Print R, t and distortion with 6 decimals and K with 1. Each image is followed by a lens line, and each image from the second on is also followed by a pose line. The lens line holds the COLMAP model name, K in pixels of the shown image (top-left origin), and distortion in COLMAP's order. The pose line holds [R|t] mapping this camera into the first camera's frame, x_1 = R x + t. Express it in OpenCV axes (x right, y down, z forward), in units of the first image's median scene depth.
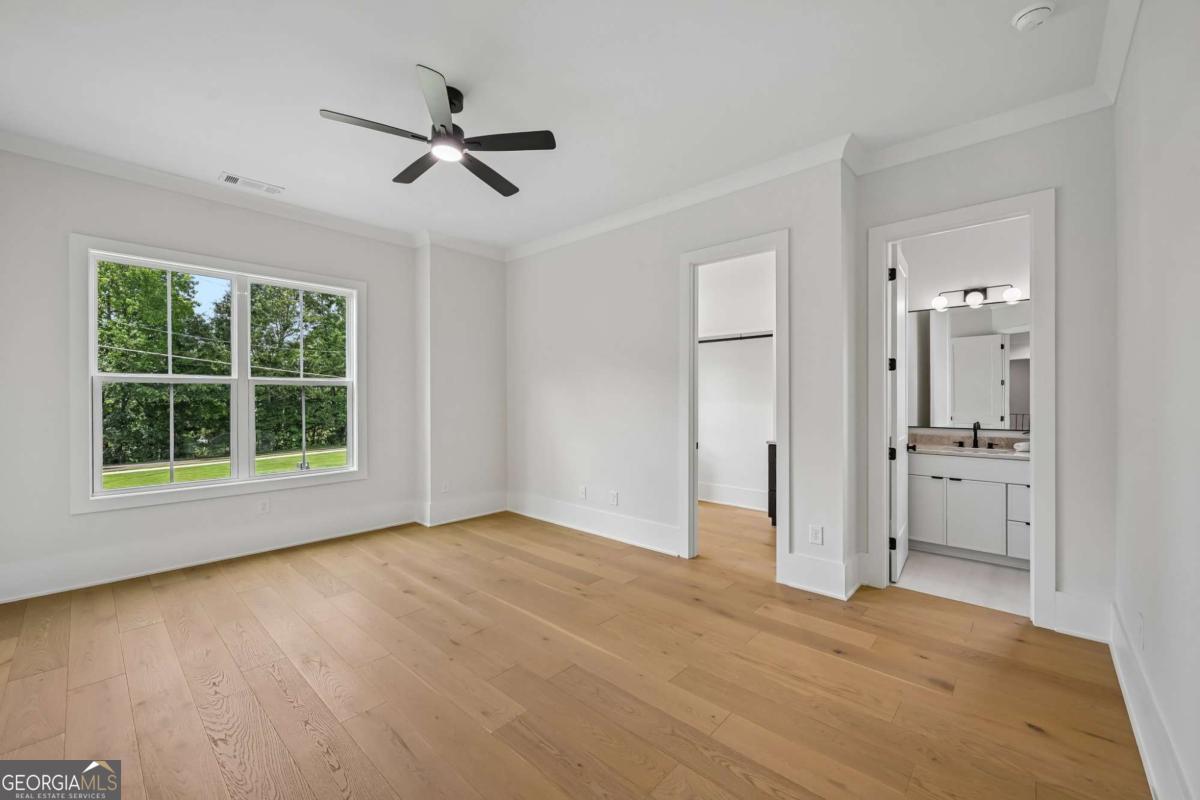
lens RADIAL K [[476.6, 0, 598.9], [0, 476.6, 402.4], [0, 0, 1]] dist [0.008958, 0.000157]
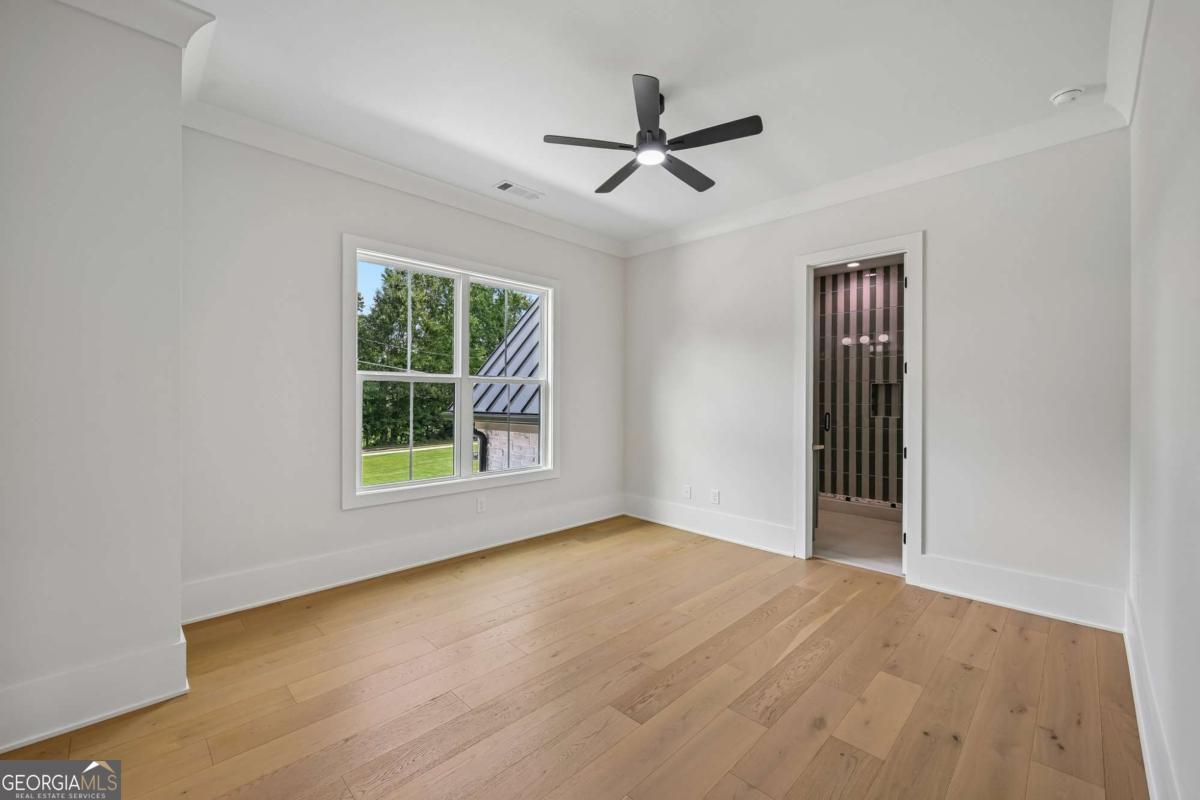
lens RADIAL K [[476.6, 0, 600.9], [0, 476.6, 394.3], [0, 0, 1]] dist [0.008958, 0.000157]
pose [[0.999931, 0.009415, 0.006962, -0.410707], [-0.009353, 0.999918, -0.008800, -0.006797], [-0.007044, 0.008734, 0.999937, -0.001424]]
